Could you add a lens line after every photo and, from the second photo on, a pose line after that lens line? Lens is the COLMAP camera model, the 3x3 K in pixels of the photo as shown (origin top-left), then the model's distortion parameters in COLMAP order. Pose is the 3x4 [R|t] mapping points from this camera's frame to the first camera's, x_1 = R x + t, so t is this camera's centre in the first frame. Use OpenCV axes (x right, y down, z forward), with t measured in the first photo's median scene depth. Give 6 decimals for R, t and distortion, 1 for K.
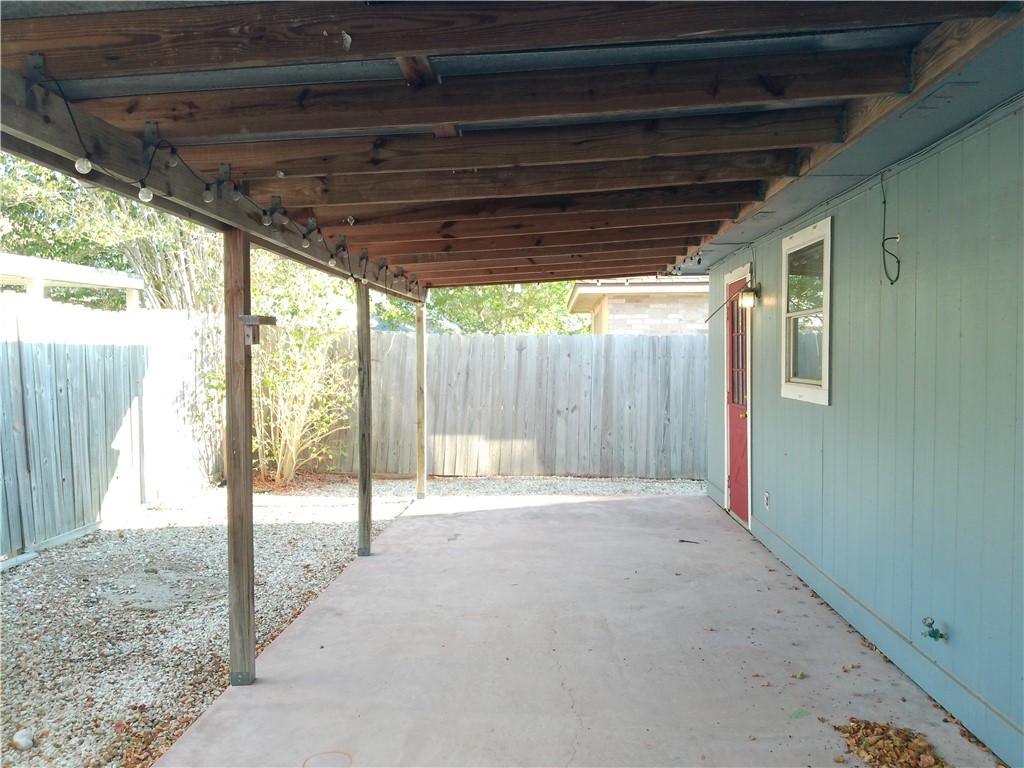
lens RADIAL K [[838.7, 0, 512.1], [0, 838.7, 386.0], [0, 0, 1]] dist [0.034696, -0.027161]
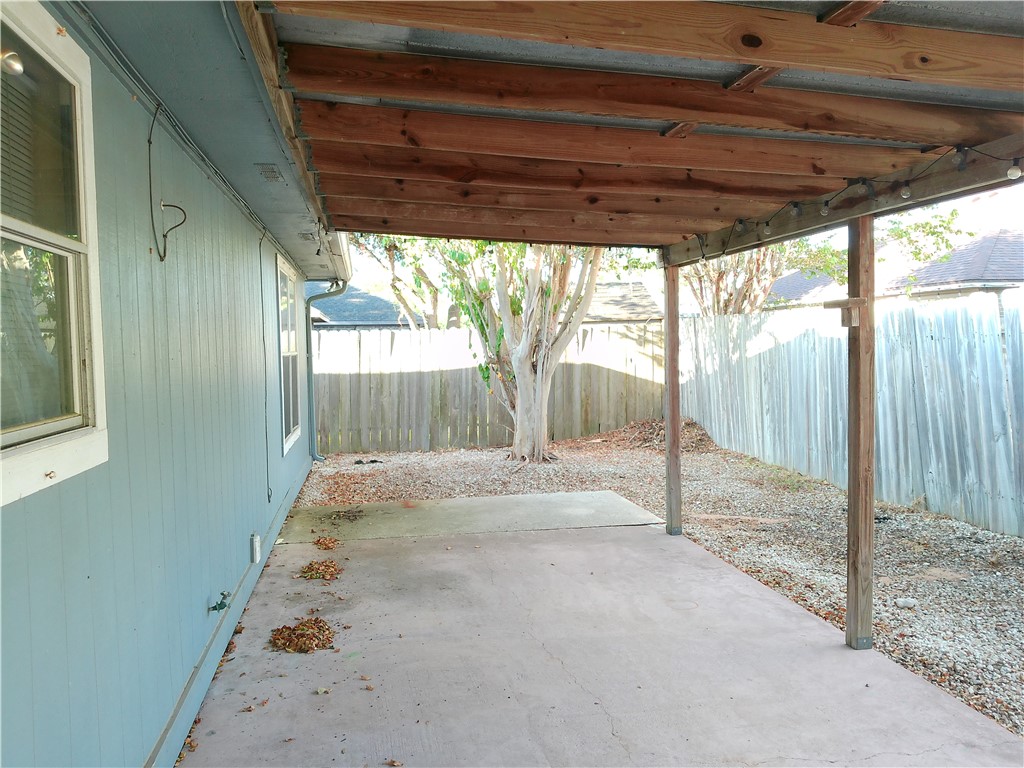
lens RADIAL K [[838.7, 0, 512.1], [0, 838.7, 384.3], [0, 0, 1]] dist [0.034696, -0.027161]
pose [[-0.975014, 0.032178, -0.219802, 0.317260], [0.013821, 0.996323, 0.084553, -0.068897], [0.221715, 0.079402, -0.971873, 1.857406]]
